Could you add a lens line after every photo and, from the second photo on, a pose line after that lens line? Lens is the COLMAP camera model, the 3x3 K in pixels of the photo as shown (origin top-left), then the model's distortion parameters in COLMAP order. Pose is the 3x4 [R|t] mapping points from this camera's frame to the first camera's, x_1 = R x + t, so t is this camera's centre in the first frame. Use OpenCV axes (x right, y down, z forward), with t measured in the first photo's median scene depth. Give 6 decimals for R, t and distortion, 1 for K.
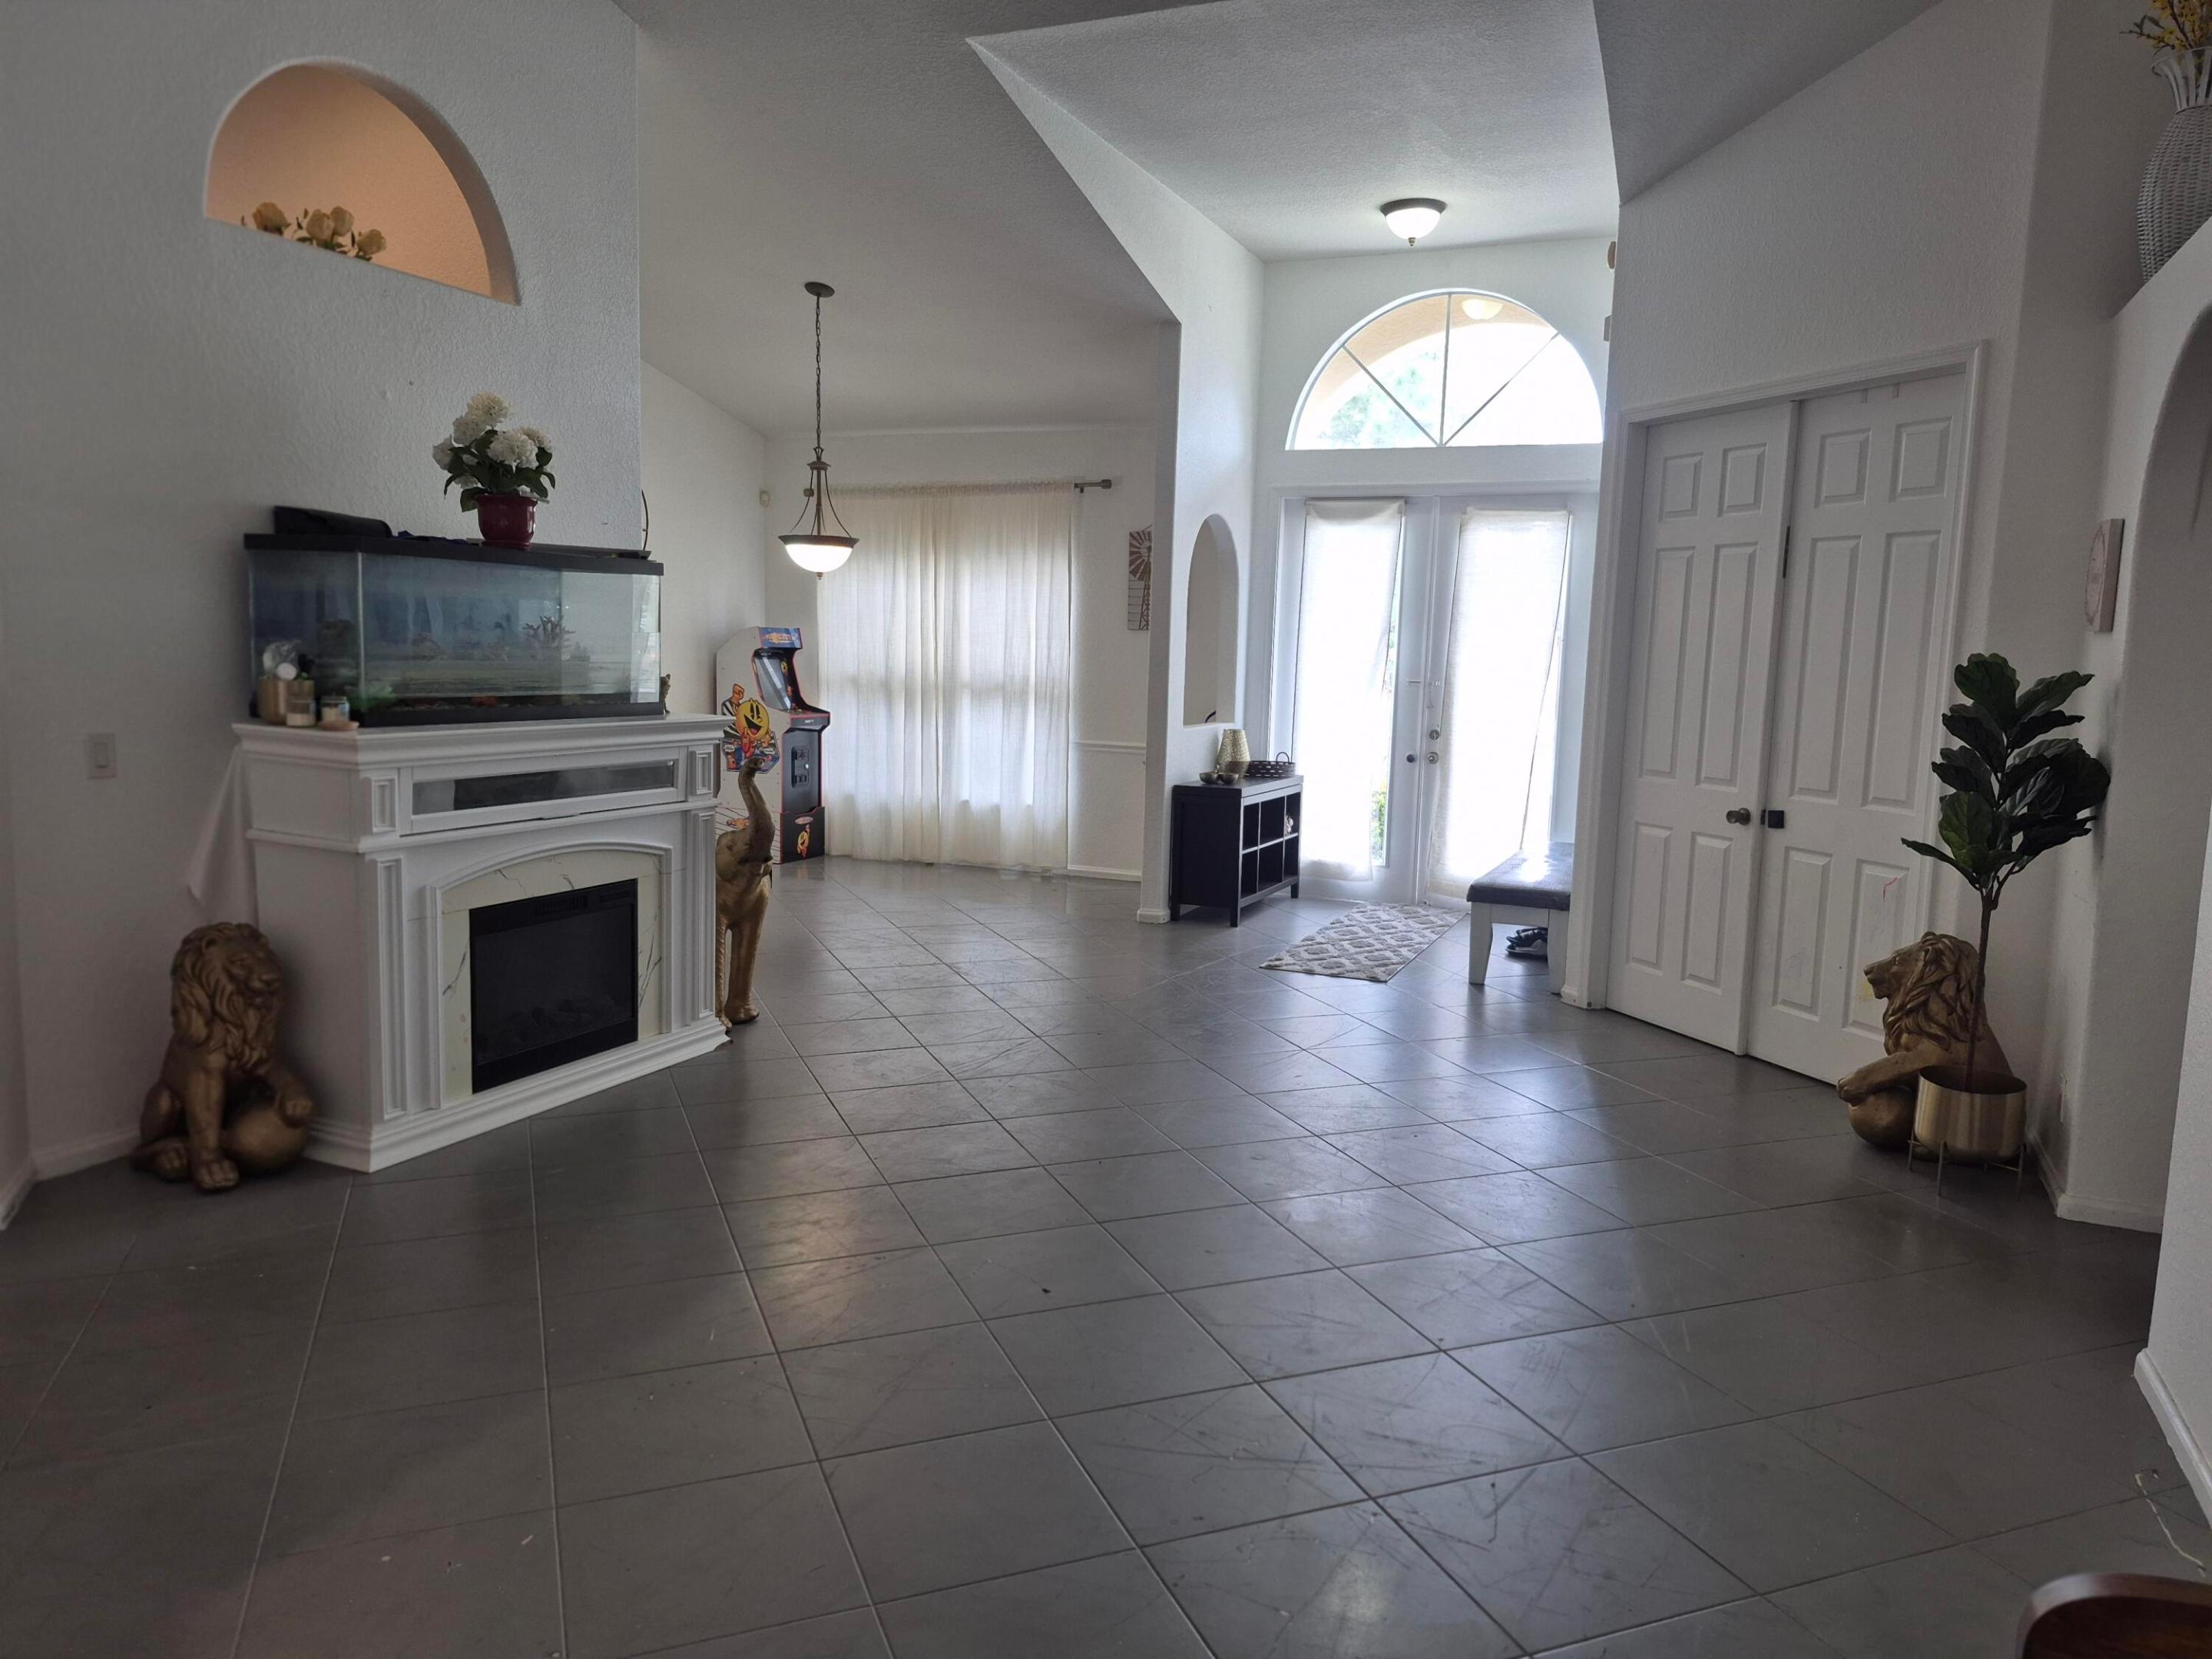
lens RADIAL K [[1530.5, 0, 1122.1], [0, 1530.5, 826.0], [0, 0, 1]] dist [0.100871, -0.122659]
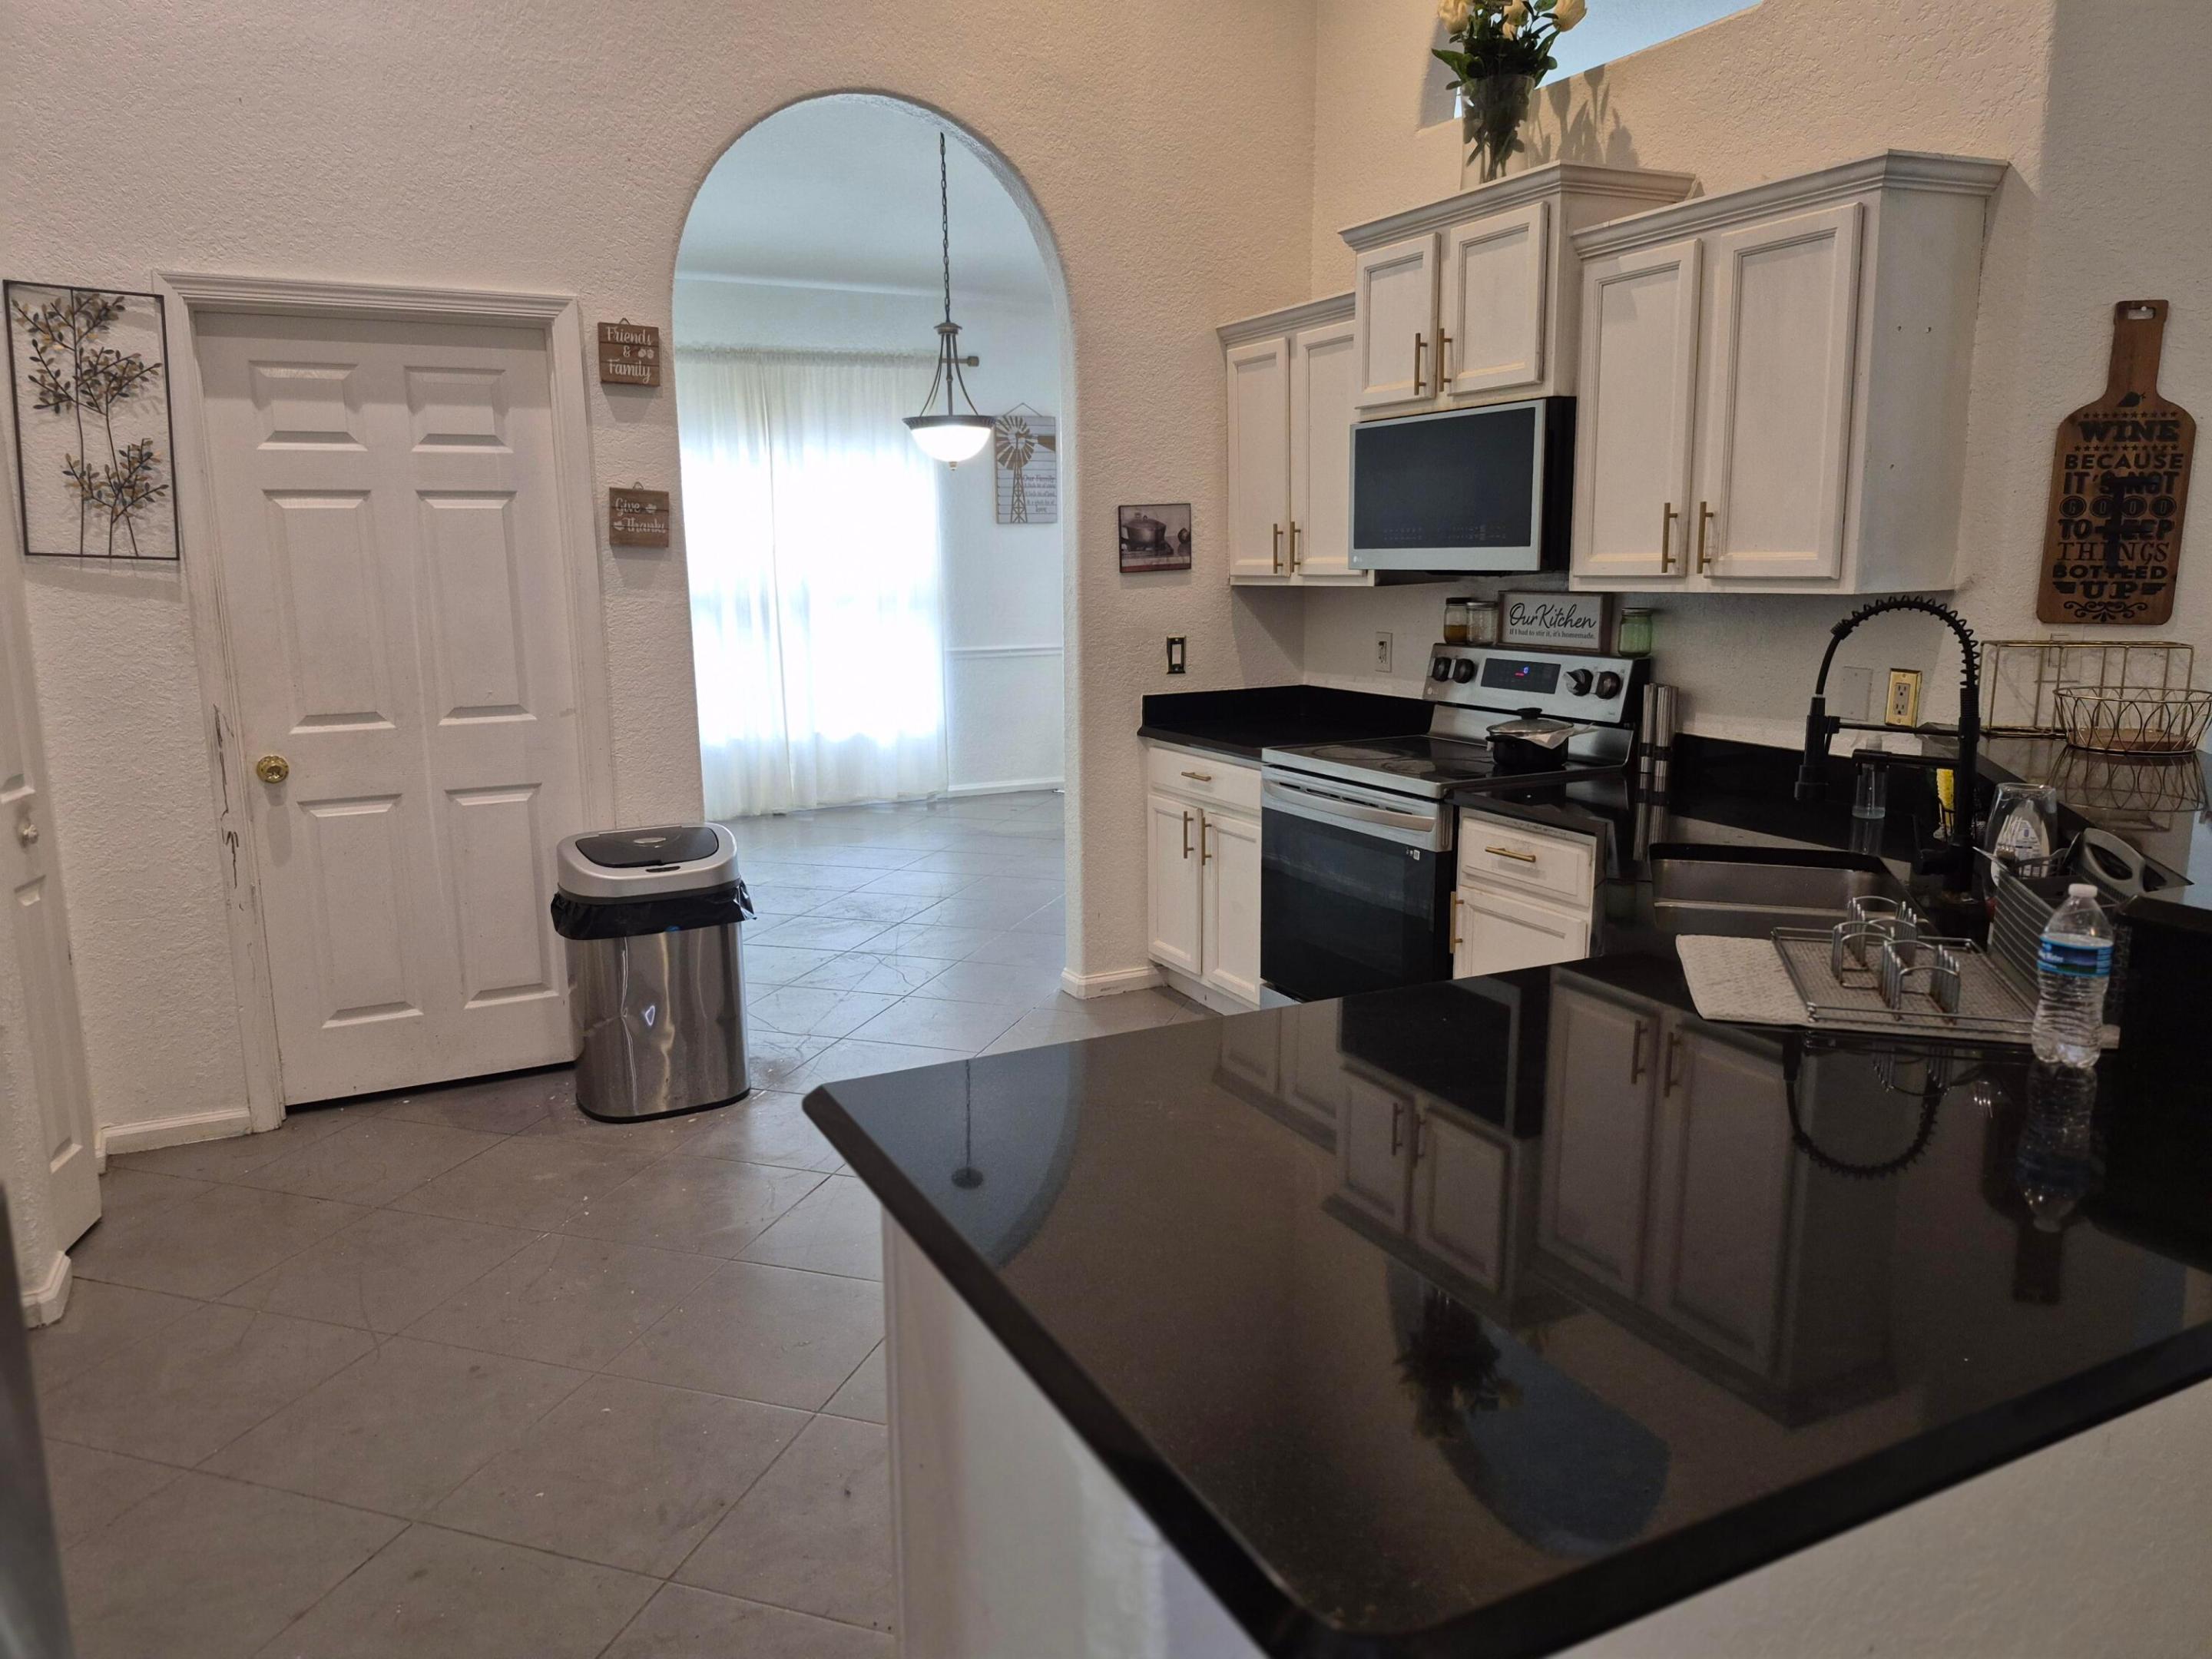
lens RADIAL K [[1522.7, 0, 1109.2], [0, 1522.7, 817.5], [0, 0, 1]] dist [0.091196, -0.111196]
pose [[0.637528, -0.169968, 0.751444, -1.027314], [0.120218, 0.985360, 0.120884, -0.084875], [-0.760990, 0.013270, 0.648628, 0.525904]]
